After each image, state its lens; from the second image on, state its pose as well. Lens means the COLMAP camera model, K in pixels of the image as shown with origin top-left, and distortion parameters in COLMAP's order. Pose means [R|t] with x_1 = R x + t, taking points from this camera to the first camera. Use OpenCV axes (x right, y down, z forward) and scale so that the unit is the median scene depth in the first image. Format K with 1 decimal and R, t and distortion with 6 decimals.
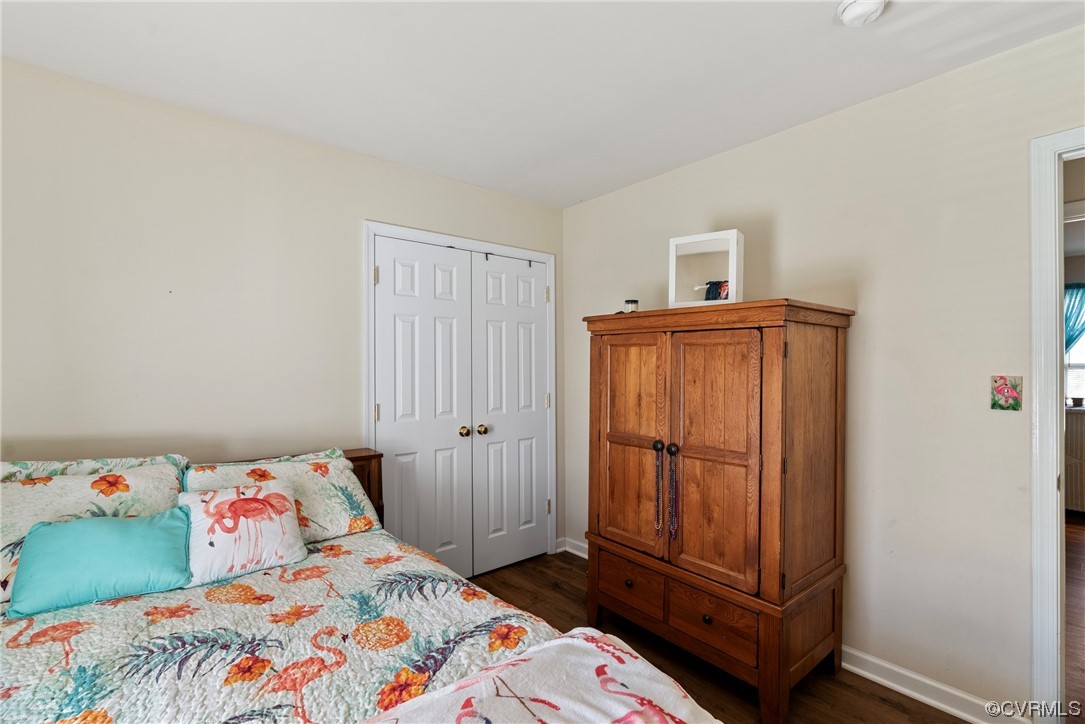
lens RADIAL K [[488.8, 0, 543.0], [0, 488.8, 360.3], [0, 0, 1]] dist [-0.010095, 0.000841]
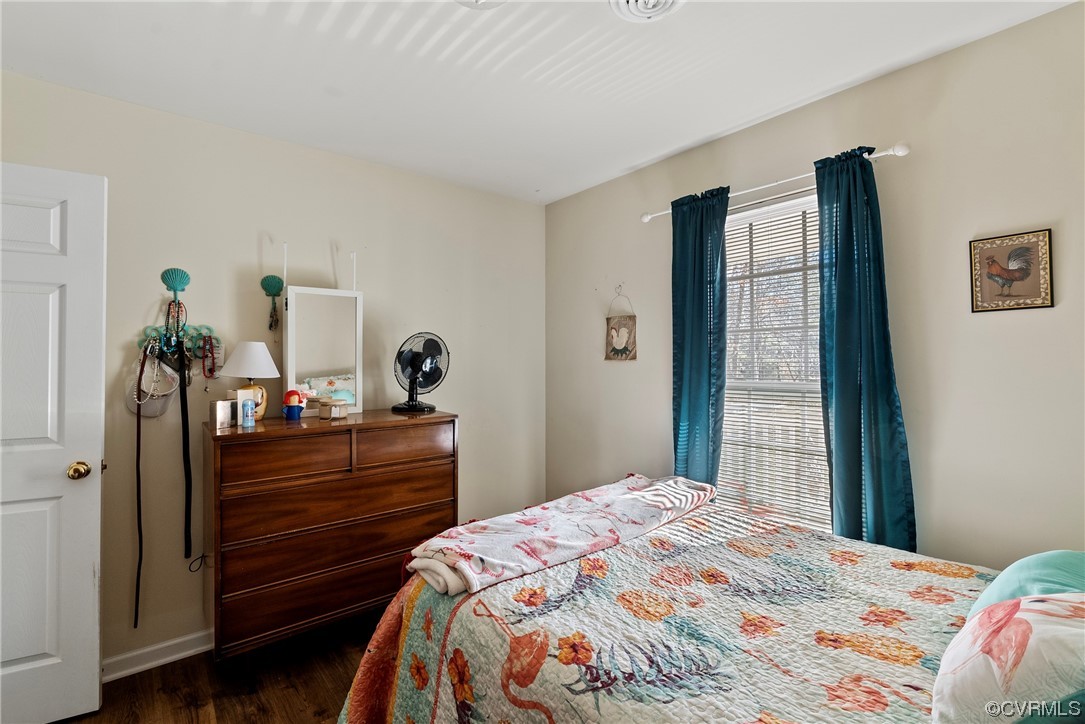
lens RADIAL K [[488.8, 0, 543.0], [0, 488.8, 360.3], [0, 0, 1]] dist [-0.010095, 0.000841]
pose [[-0.999863, 0.008958, 0.013906, -0.119300], [0.008870, 0.999940, -0.006357, 0.014587], [-0.013962, -0.006233, -0.999883, 2.091687]]
